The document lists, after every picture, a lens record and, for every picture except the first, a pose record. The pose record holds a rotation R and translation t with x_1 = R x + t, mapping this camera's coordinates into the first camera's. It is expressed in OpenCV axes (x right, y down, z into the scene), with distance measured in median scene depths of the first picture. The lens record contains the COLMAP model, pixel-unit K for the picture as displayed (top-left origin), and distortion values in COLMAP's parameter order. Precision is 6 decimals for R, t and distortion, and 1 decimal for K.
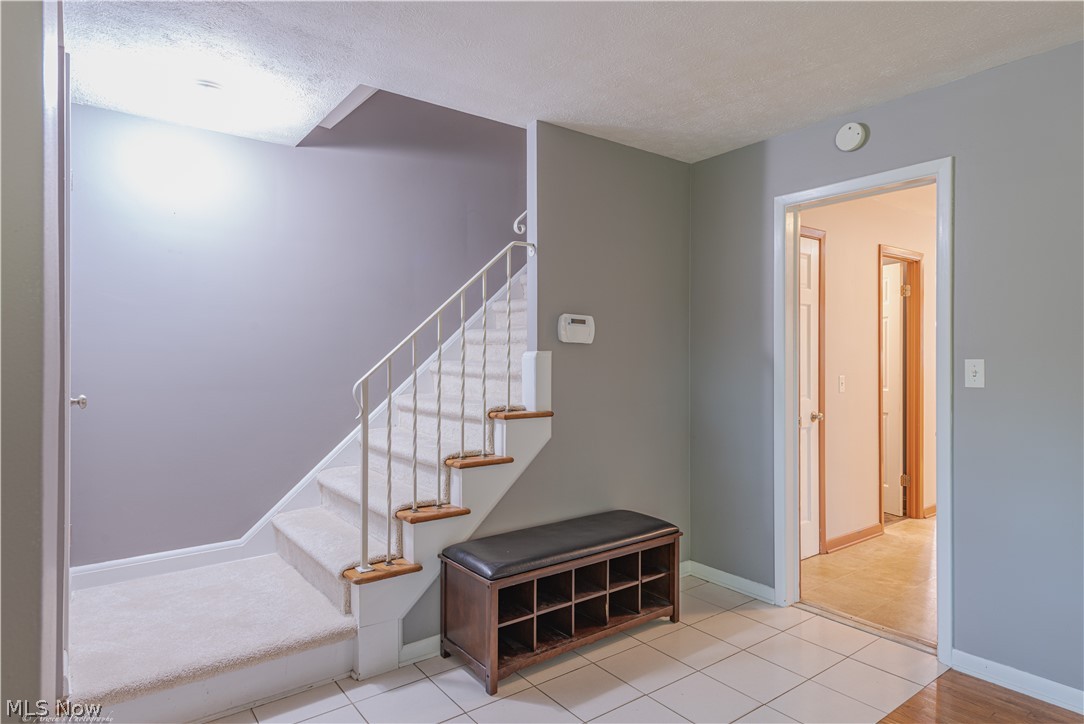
lens RADIAL K [[620.4, 0, 544.5], [0, 620.4, 357.4], [0, 0, 1]] dist [0.020571, -0.006405]
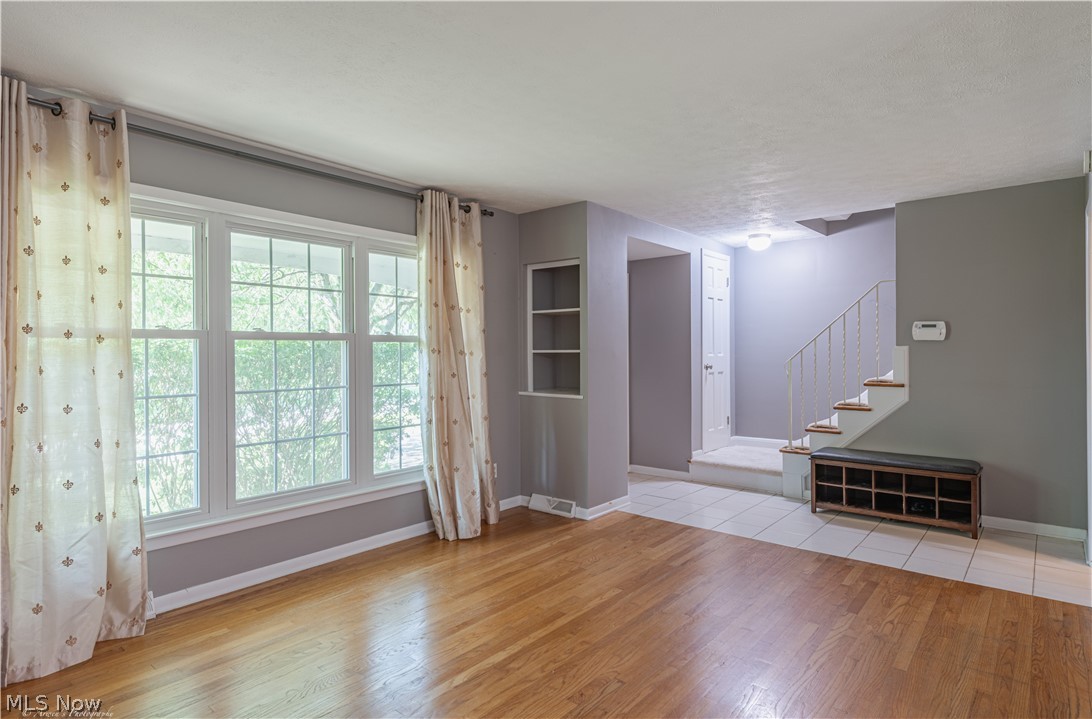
lens RADIAL K [[625.0, 0, 547.2], [0, 625.0, 355.8], [0, 0, 1]] dist [0.020571, -0.006405]
pose [[0.227435, 0.008130, -0.973759, 1.367562], [-0.001296, 0.999967, 0.008046, 0.003611], [0.973792, -0.000567, 0.227438, -0.255686]]
